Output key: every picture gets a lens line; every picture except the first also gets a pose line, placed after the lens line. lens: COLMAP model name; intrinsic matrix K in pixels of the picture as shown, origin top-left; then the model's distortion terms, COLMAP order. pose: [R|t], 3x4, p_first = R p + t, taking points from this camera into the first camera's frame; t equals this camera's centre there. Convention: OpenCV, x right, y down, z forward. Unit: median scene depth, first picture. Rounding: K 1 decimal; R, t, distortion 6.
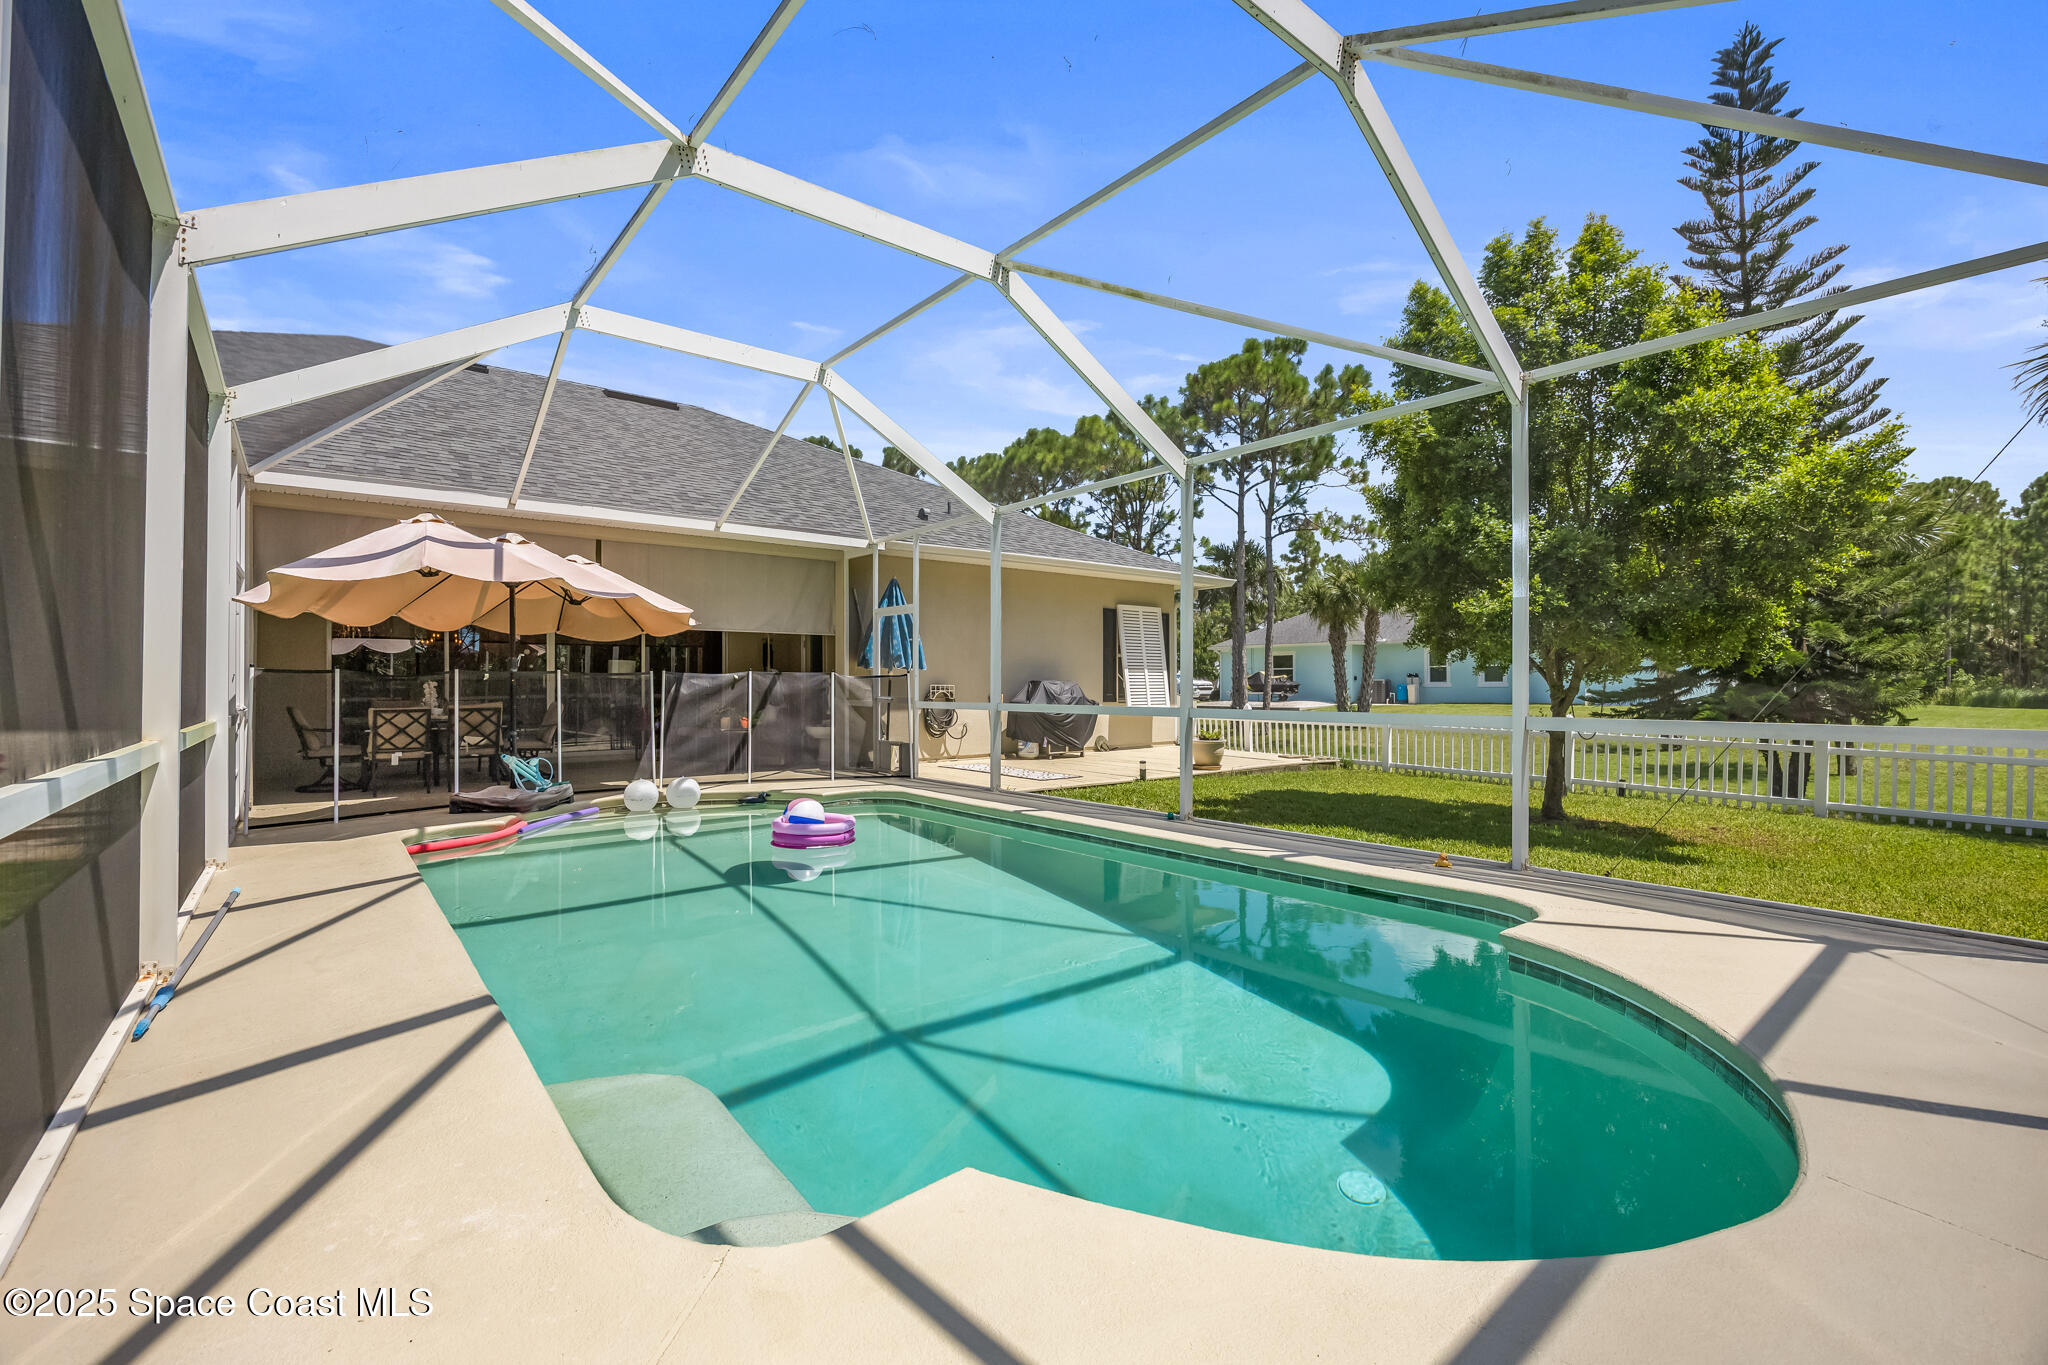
lens RADIAL K [[878.2, 0, 1018.1], [0, 878.2, 685.4], [0, 0, 1]] dist [0.002063, 0.000403]
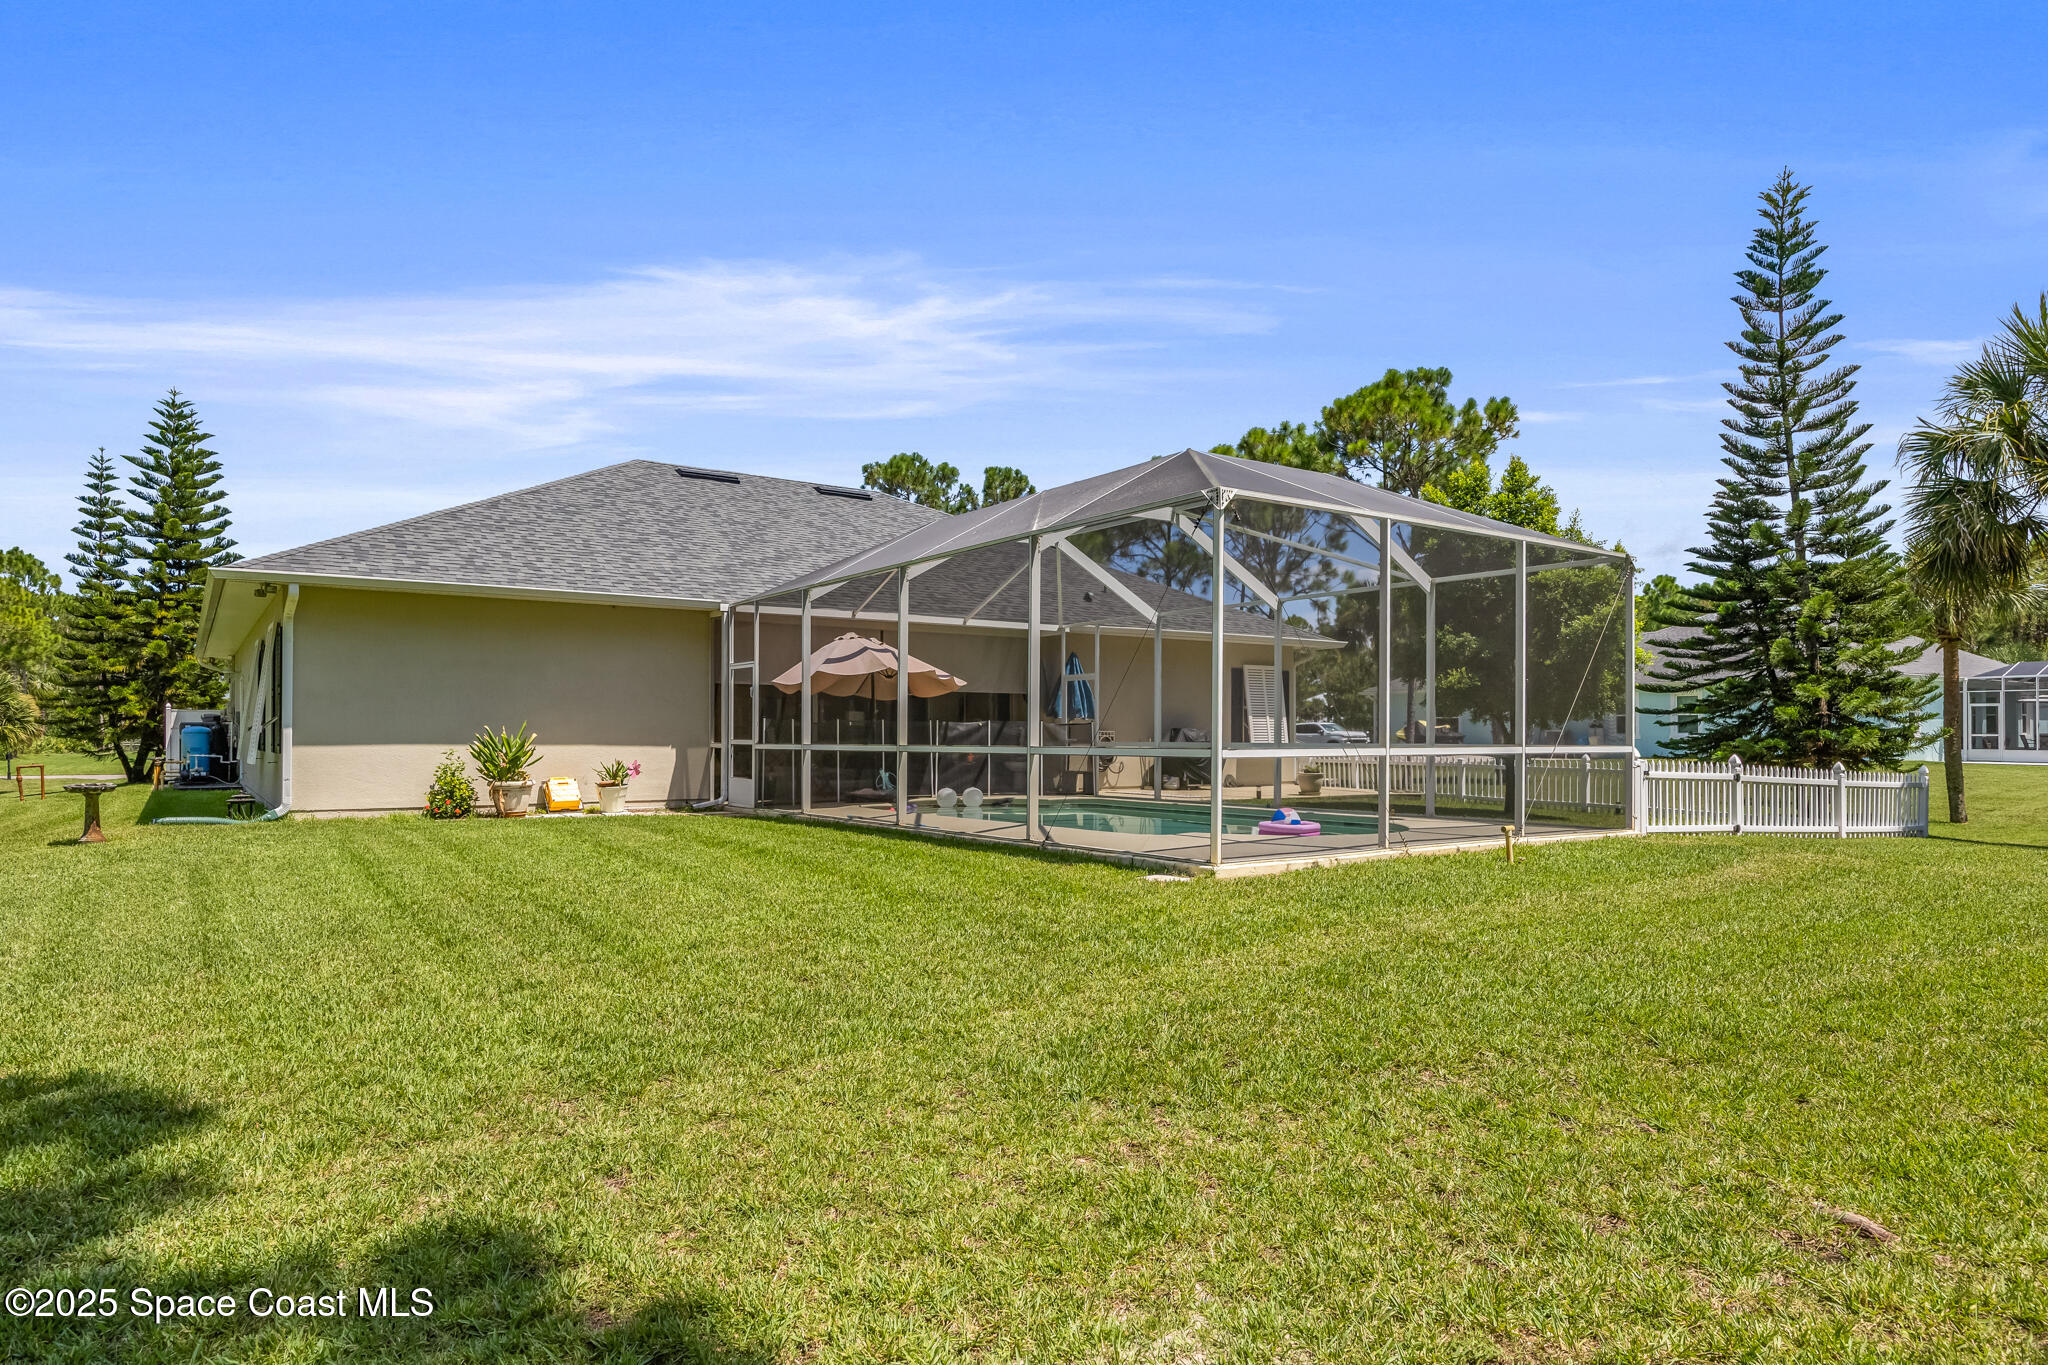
lens RADIAL K [[1209.8, 0, 1031.3], [0, 1209.8, 691.0], [0, 0, 1]] dist [0.013716, -0.000091]
pose [[0.997357, 0.000266, -0.072659, -0.052195], [-0.003077, 0.999251, -0.038579, 0.007963], [0.072594, 0.038701, 0.996610, -0.626468]]
